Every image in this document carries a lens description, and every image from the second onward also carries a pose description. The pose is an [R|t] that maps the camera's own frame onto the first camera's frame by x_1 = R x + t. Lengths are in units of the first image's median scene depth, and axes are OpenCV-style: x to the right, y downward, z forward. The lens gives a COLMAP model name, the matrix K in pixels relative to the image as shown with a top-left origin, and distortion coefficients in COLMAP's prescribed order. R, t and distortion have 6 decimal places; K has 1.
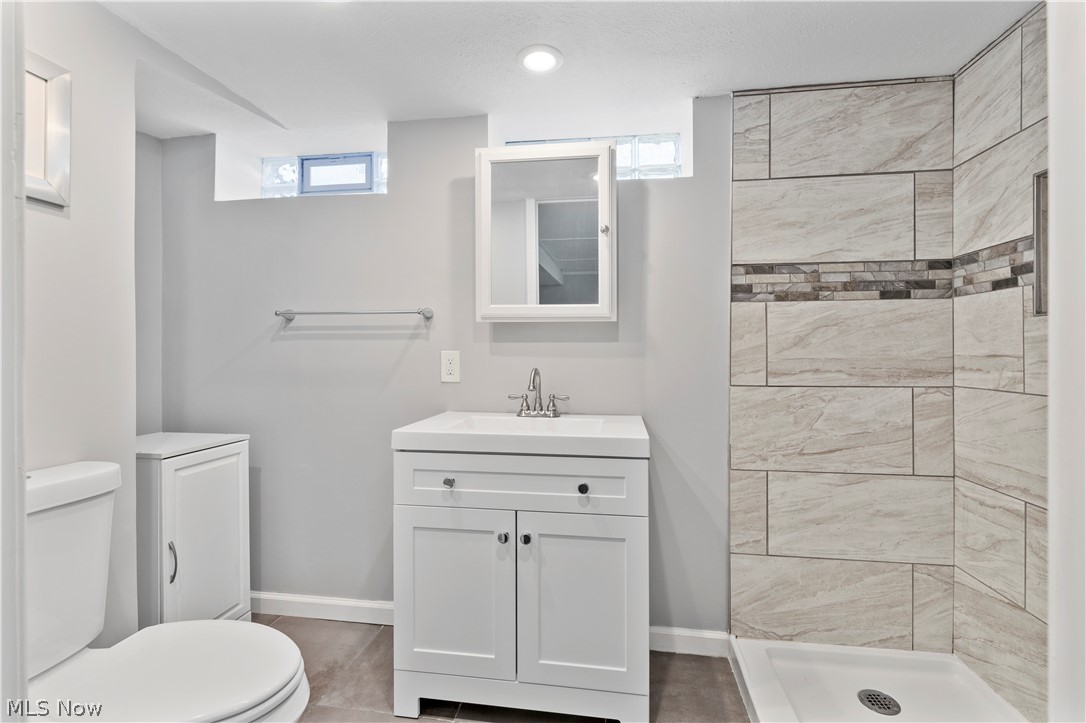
lens RADIAL K [[475.5, 0, 543.5], [0, 475.5, 357.3], [0, 0, 1]] dist [-0.000358, -0.000188]
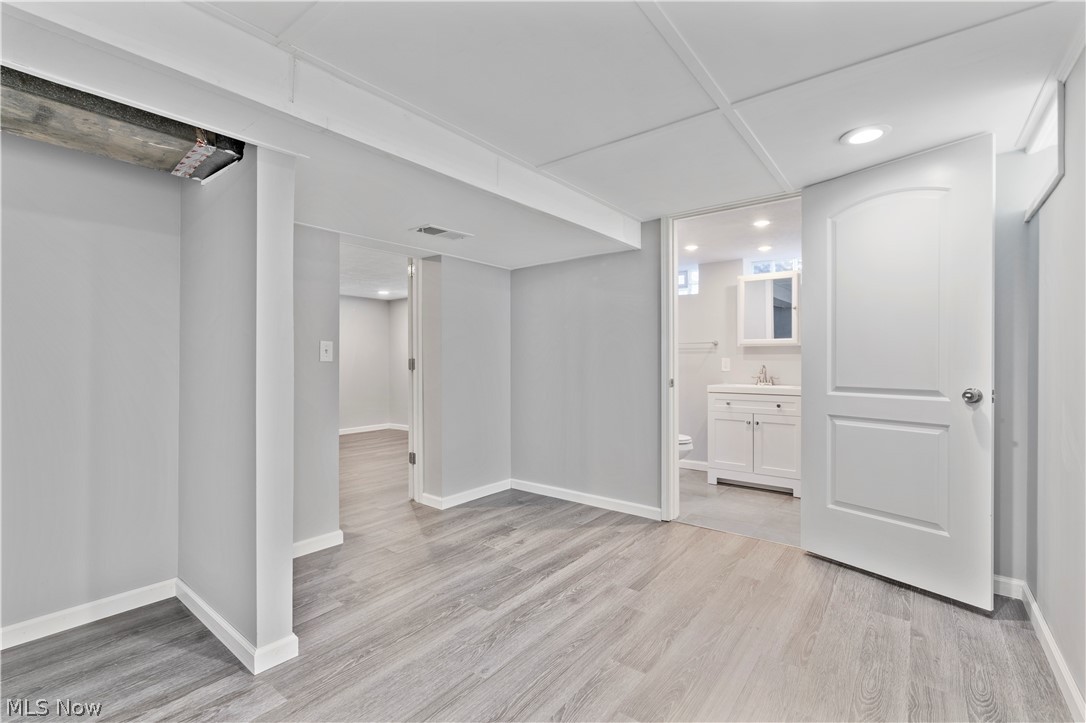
lens RADIAL K [[473.6, 0, 543.0], [0, 473.6, 361.5], [0, 0, 1]] dist [-0.001194, -0.000281]
pose [[0.869361, -0.001598, -0.494175, 0.208230], [-0.001155, 0.999985, -0.005267, 0.019915], [0.494176, 0.005149, 0.869347, -1.746281]]
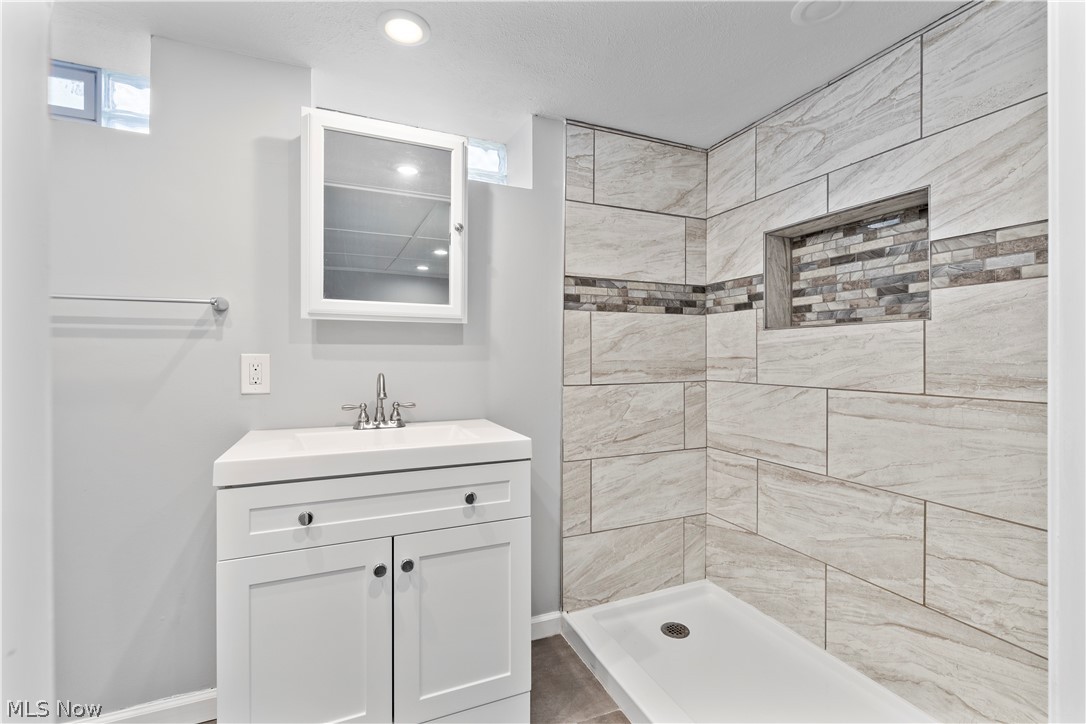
lens RADIAL K [[473.6, 0, 543.0], [0, 473.6, 362.0], [0, 0, 1]] dist [-0.001194, -0.000281]
pose [[0.852540, -0.007727, 0.522604, -0.228226], [0.007217, 0.999969, 0.003012, 0.001205], [-0.522611, 0.001204, 0.852570, 0.094254]]
